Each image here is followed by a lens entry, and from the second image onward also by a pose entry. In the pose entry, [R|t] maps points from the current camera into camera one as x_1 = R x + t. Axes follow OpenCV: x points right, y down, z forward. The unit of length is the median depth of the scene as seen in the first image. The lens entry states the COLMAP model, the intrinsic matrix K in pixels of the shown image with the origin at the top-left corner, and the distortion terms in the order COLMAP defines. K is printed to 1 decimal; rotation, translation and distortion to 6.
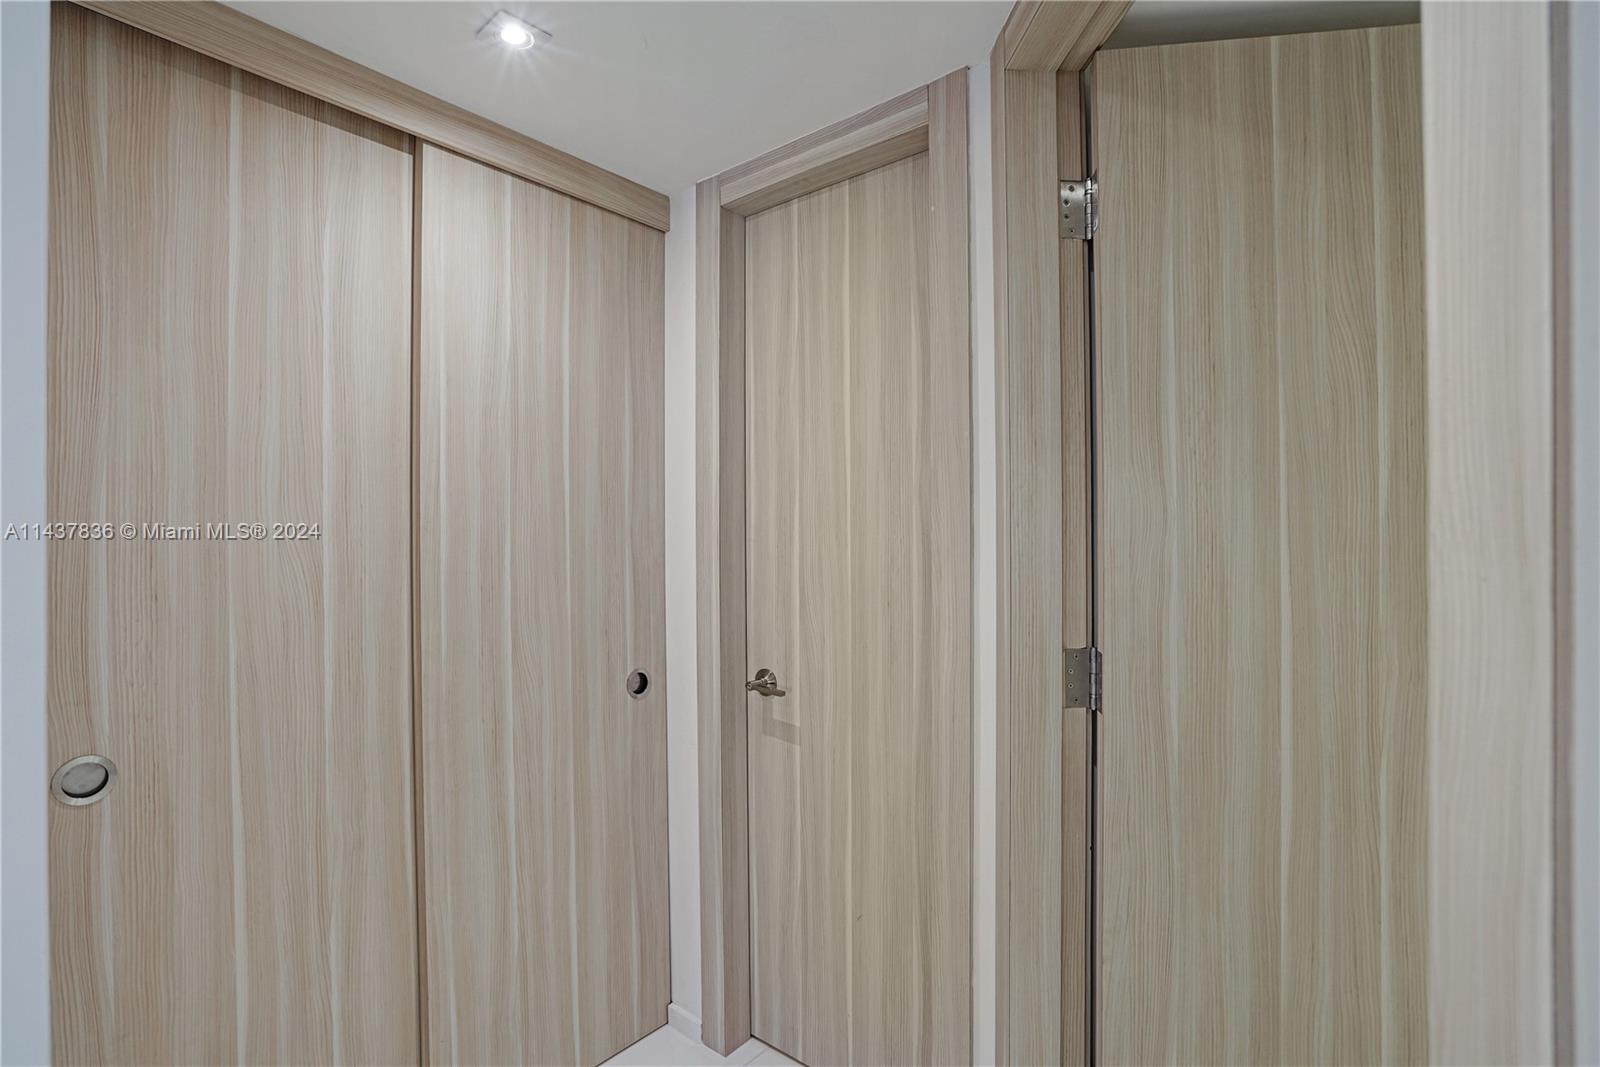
lens RADIAL K [[752.2, 0, 810.3], [0, 752.2, 530.7], [0, 0, 1]] dist [-0.018724, 0.000566]
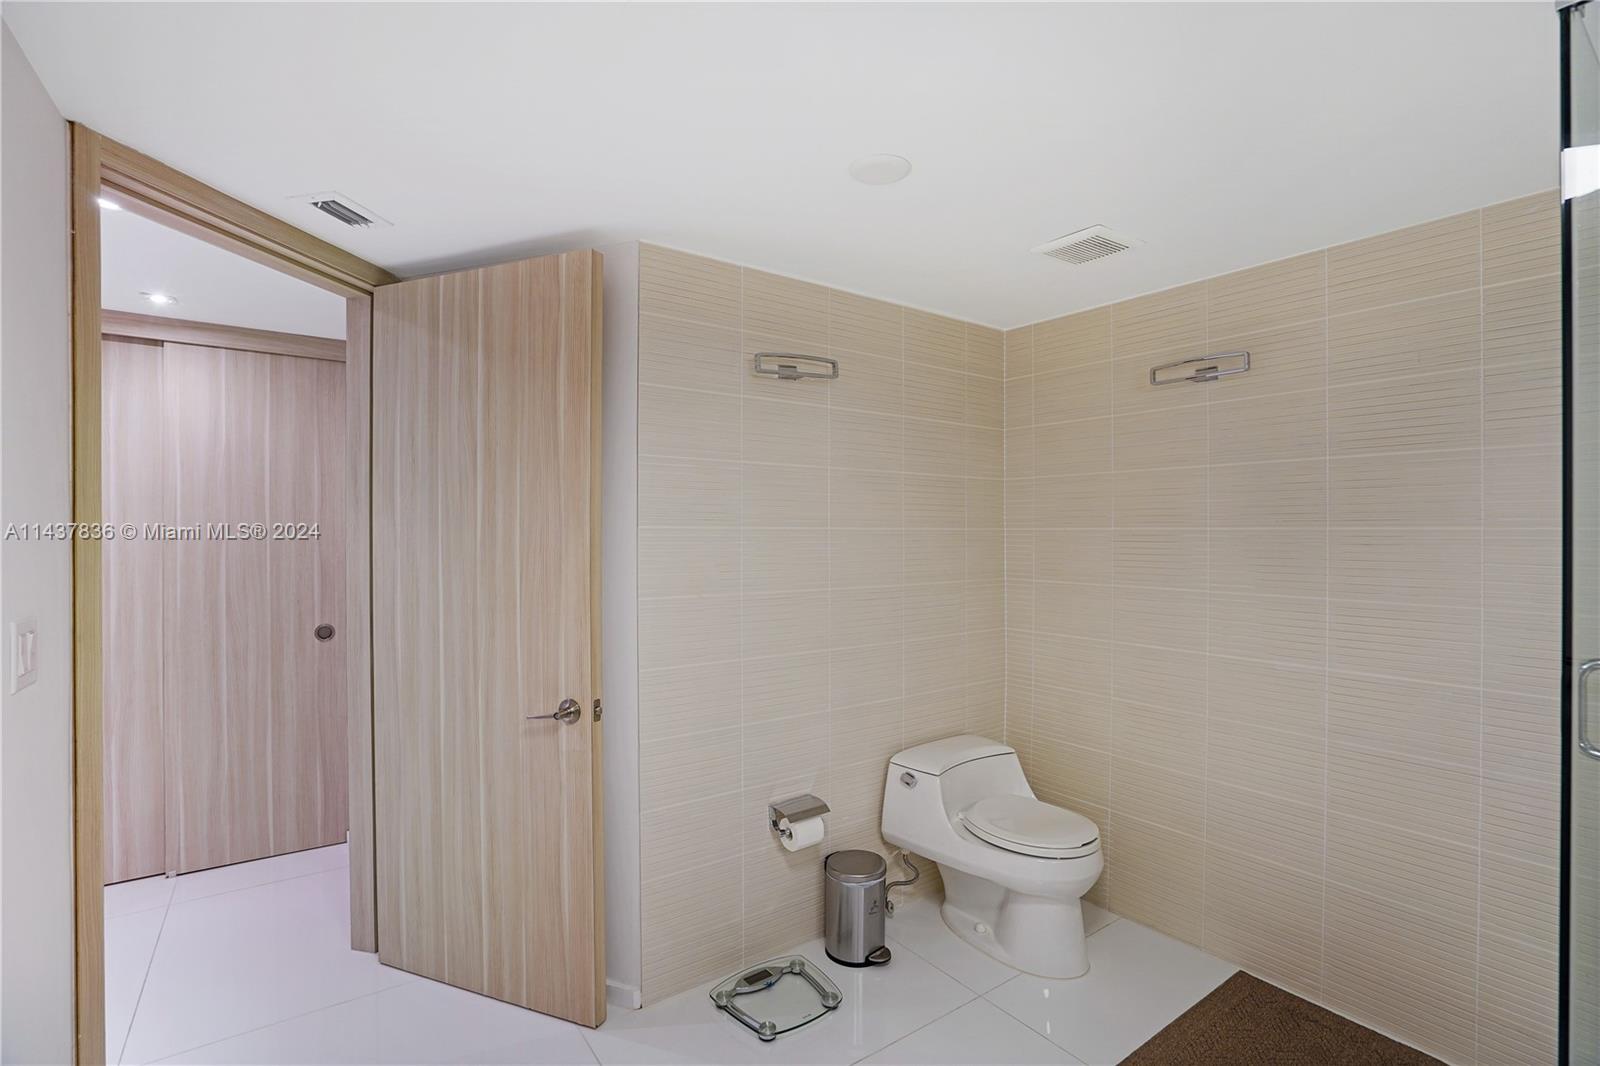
lens RADIAL K [[752.2, 0, 810.3], [0, 752.2, 530.2], [0, 0, 1]] dist [-0.018724, 0.000566]
pose [[0.963034, 0.005720, -0.269319, 1.489557], [-0.004951, 0.999982, 0.003533, -0.046379], [0.269334, -0.002069, 0.963045, -0.374740]]
